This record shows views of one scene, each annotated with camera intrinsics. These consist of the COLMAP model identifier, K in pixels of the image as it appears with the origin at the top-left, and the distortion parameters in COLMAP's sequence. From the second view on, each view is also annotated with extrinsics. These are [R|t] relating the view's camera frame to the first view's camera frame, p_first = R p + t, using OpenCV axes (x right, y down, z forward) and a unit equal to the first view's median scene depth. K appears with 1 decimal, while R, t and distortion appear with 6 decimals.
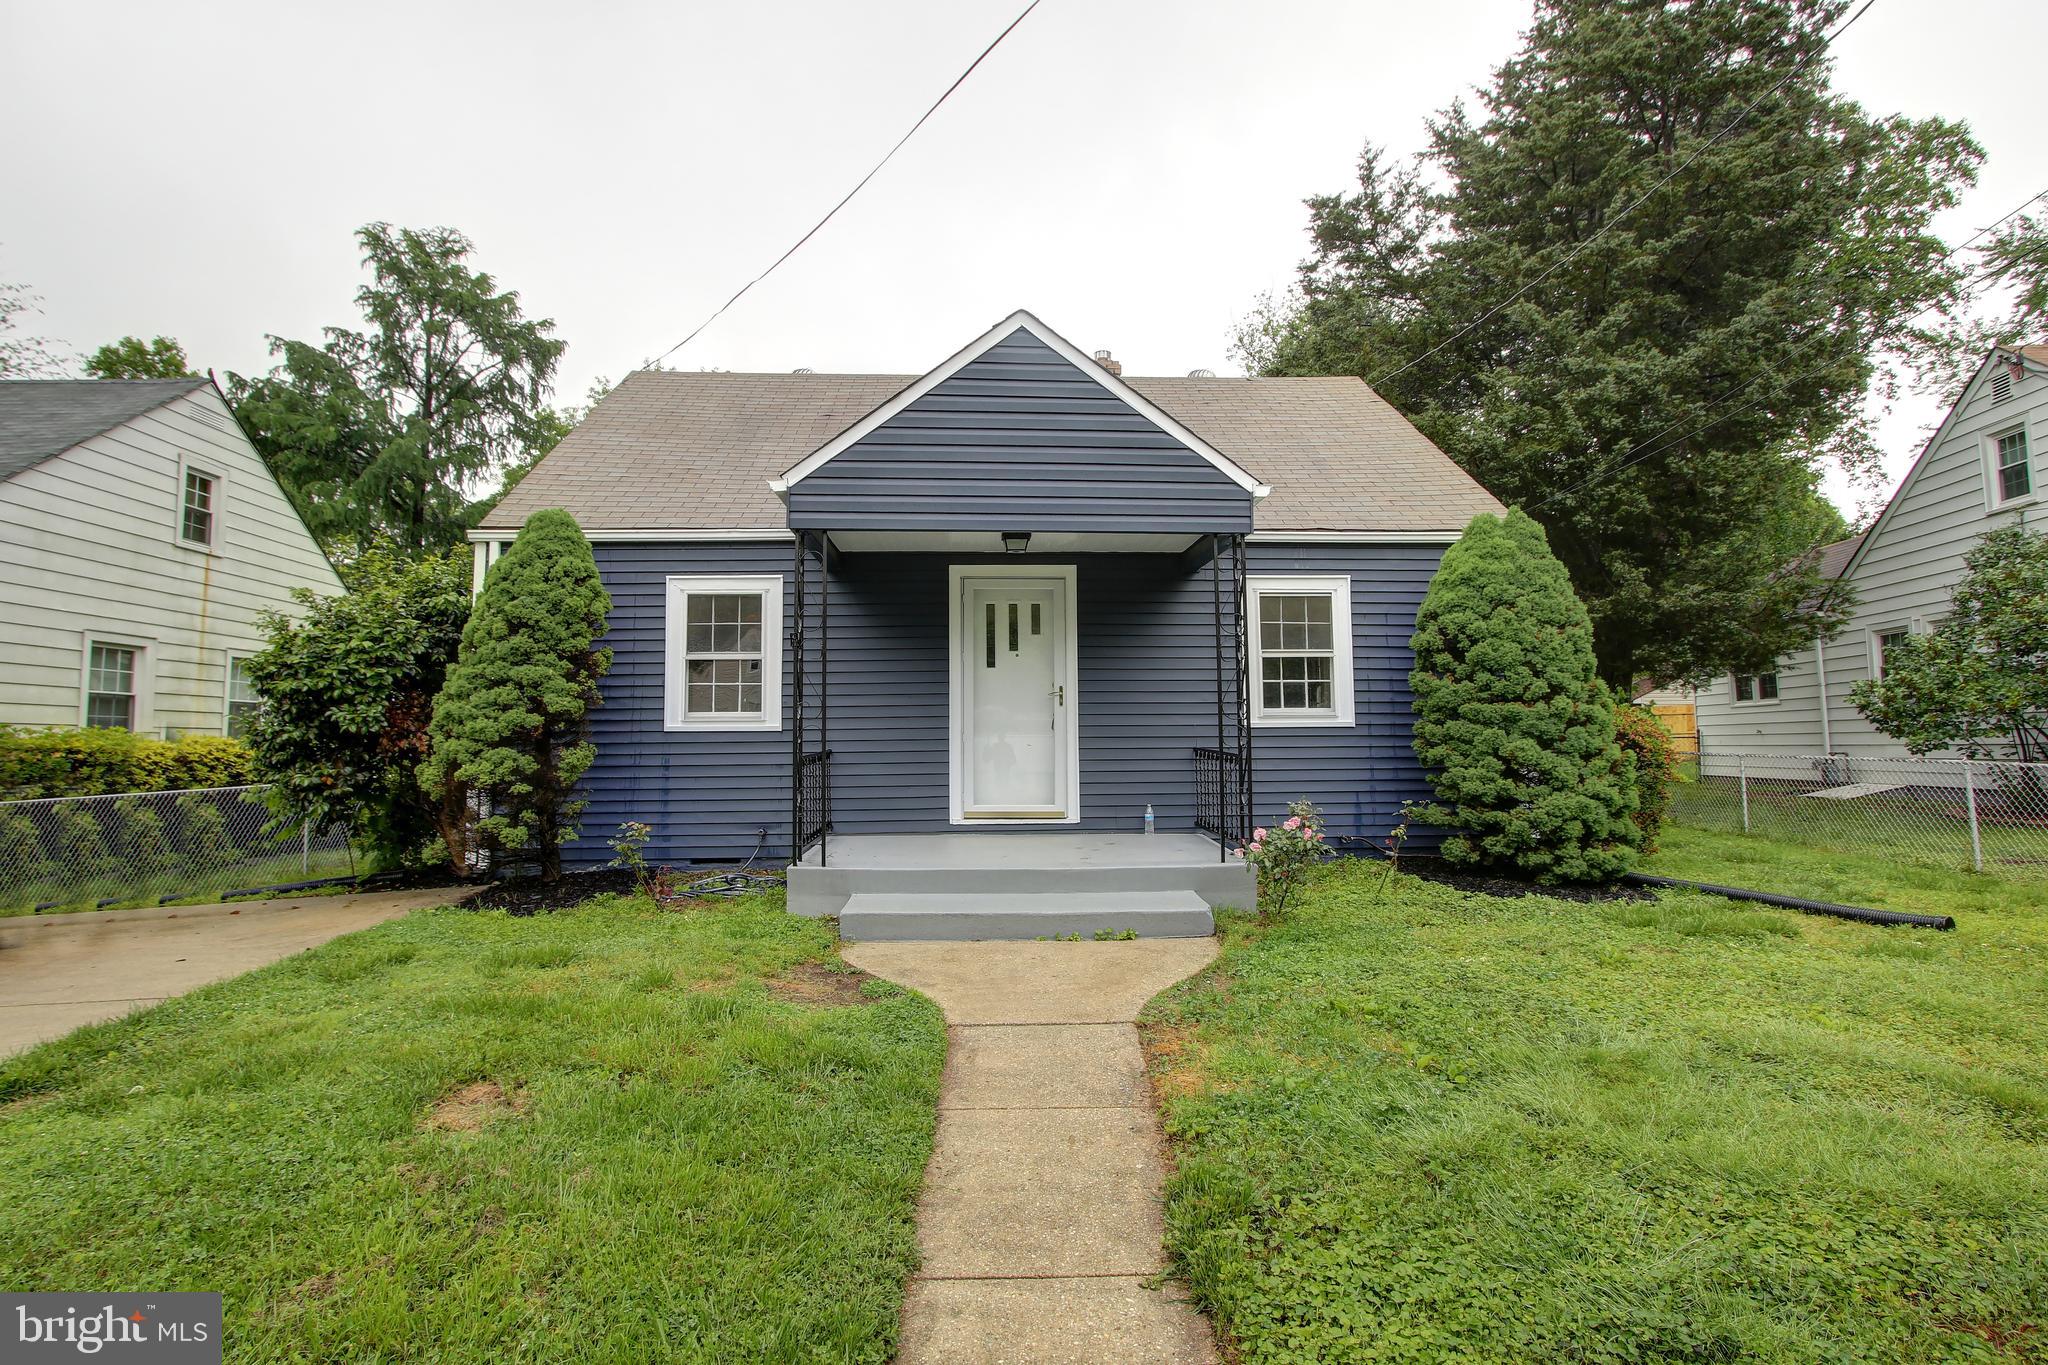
lens RADIAL K [[980.1, 0, 960.0], [0, 980.1, 676.7], [0, 0, 1]] dist [-0.020176, 0.002429]
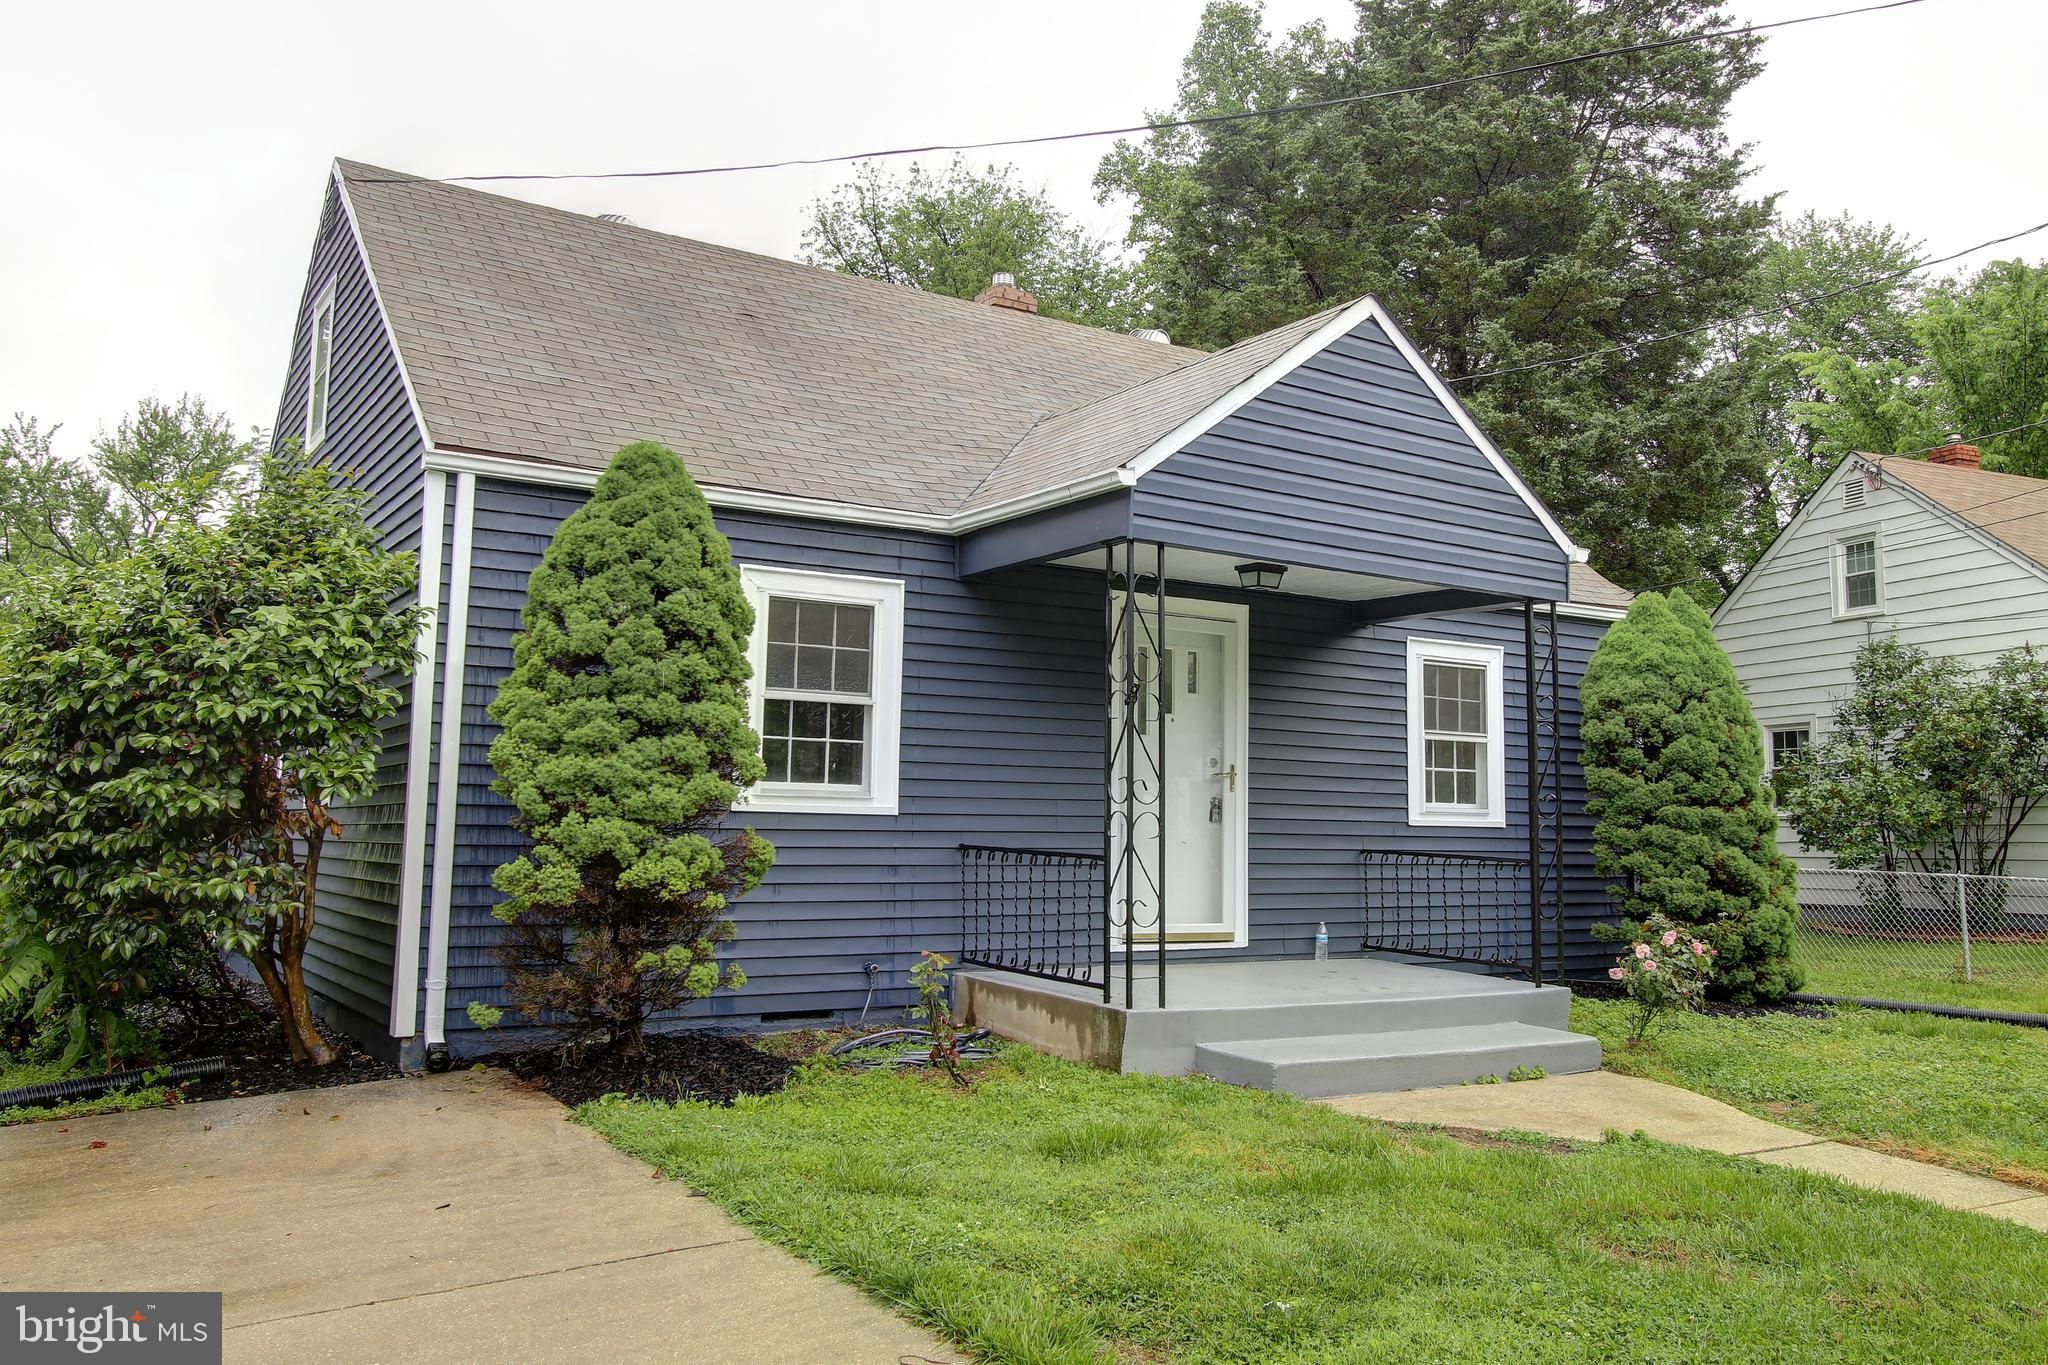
lens RADIAL K [[1596.6, 0, 1024.0], [0, 1596.6, 682.5], [0, 0, 1]] dist [-0.008927, -0.002136]
pose [[0.866360, 0.067242, 0.494872, -0.664803], [-0.054016, 0.997698, -0.041000, 0.005746], [-0.496490, 0.008790, 0.867998, 0.016172]]
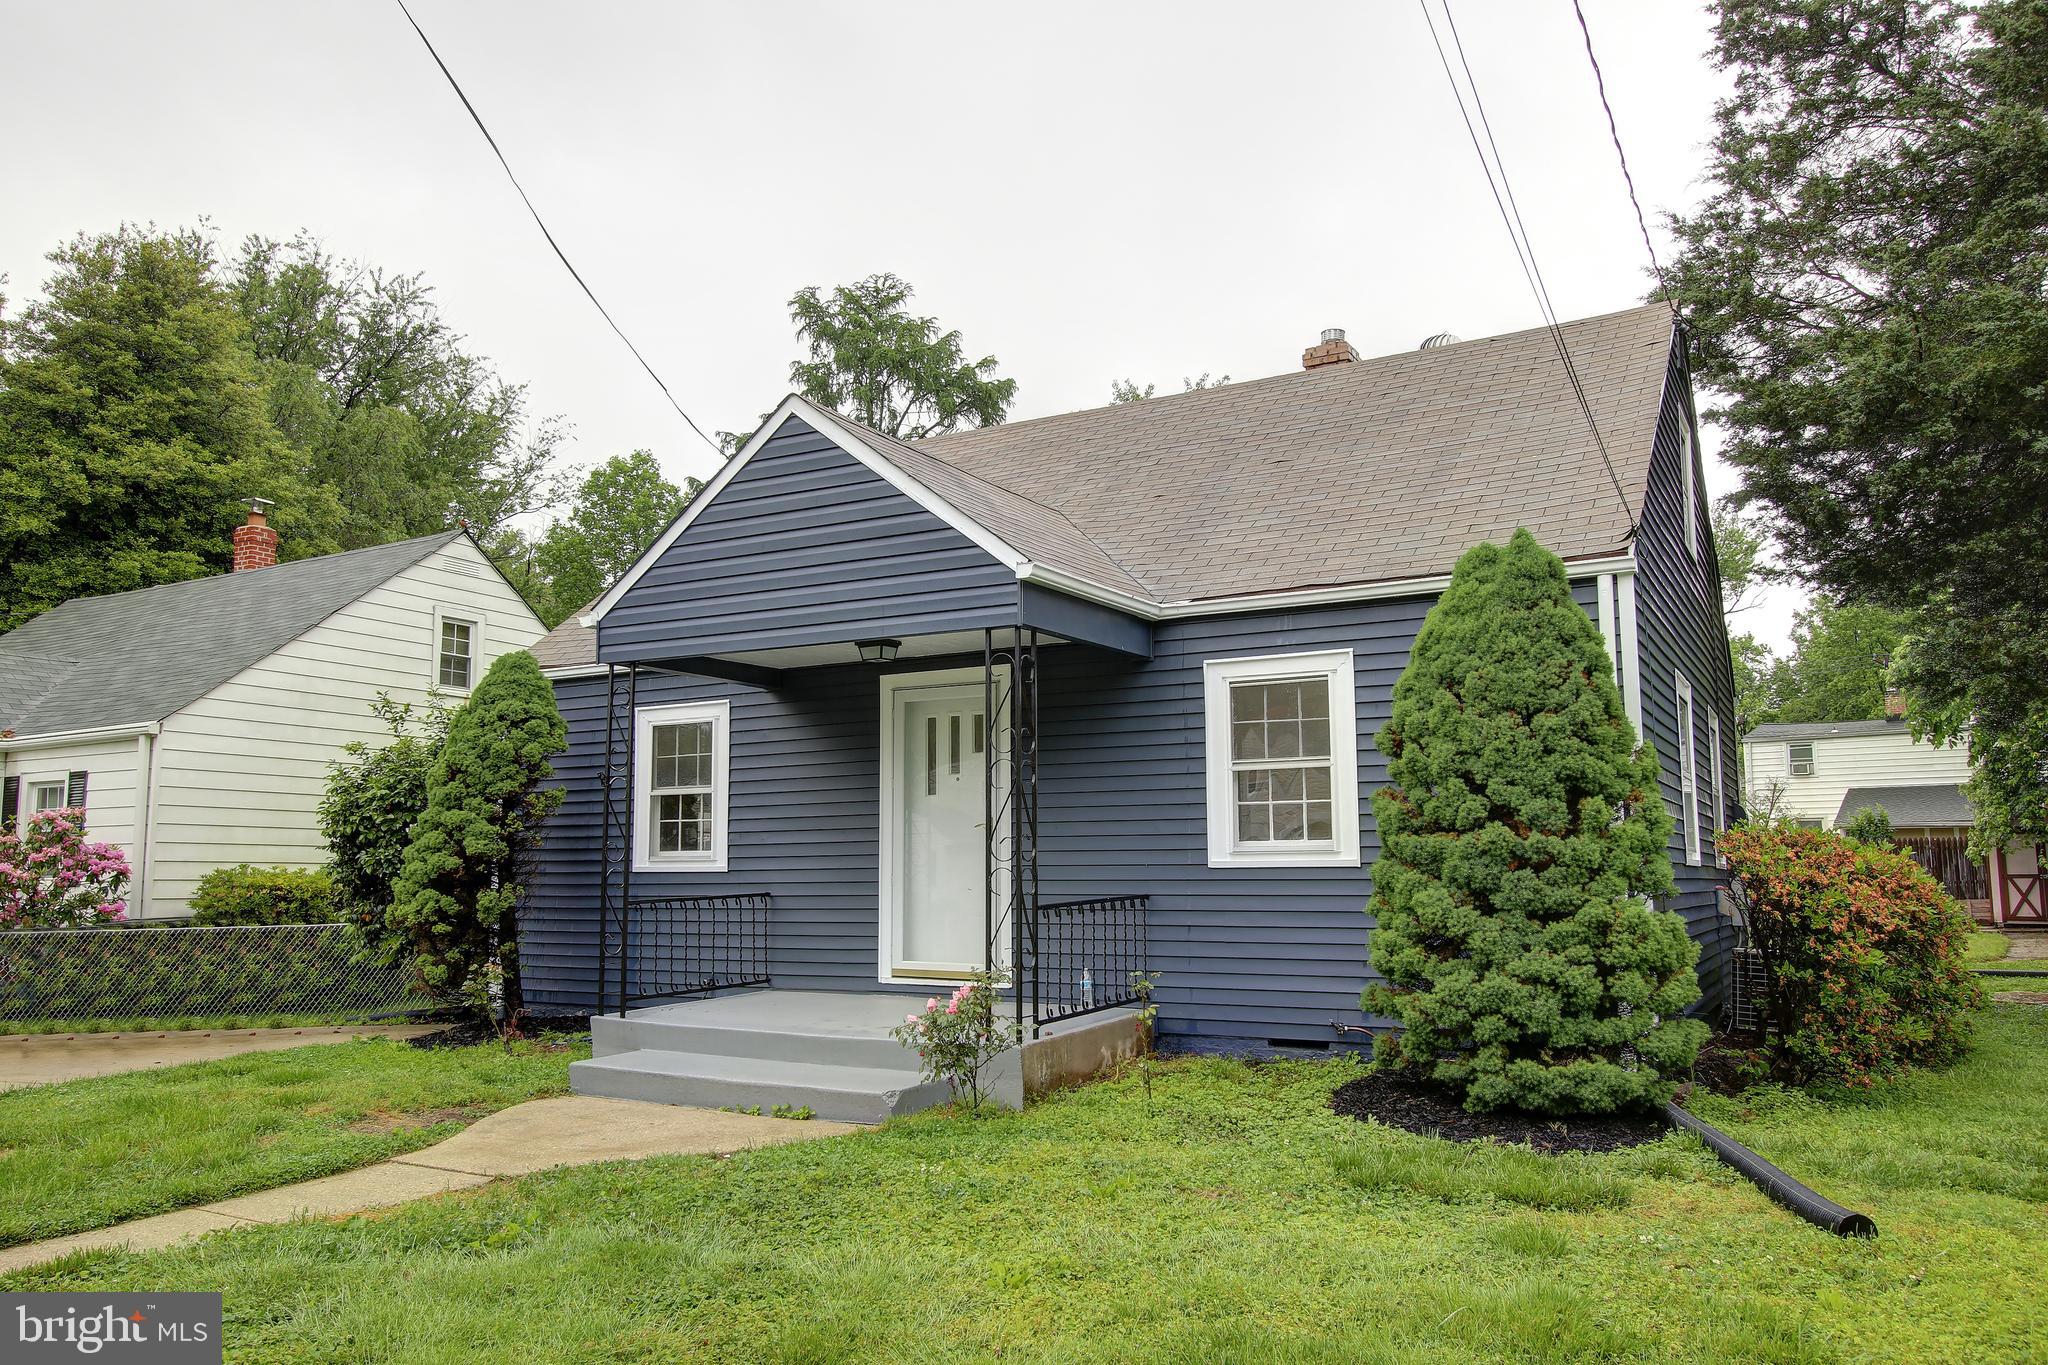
lens RADIAL K [[1442.3, 0, 1090.3], [0, 1442.3, 728.2], [0, 0, 1]] dist [-0.008441, -0.001992]
pose [[0.856463, -0.049235, -0.513855, 0.801301], [0.033494, 0.998644, -0.039858, -0.012644], [0.515121, 0.016926, 0.856950, 0.027762]]
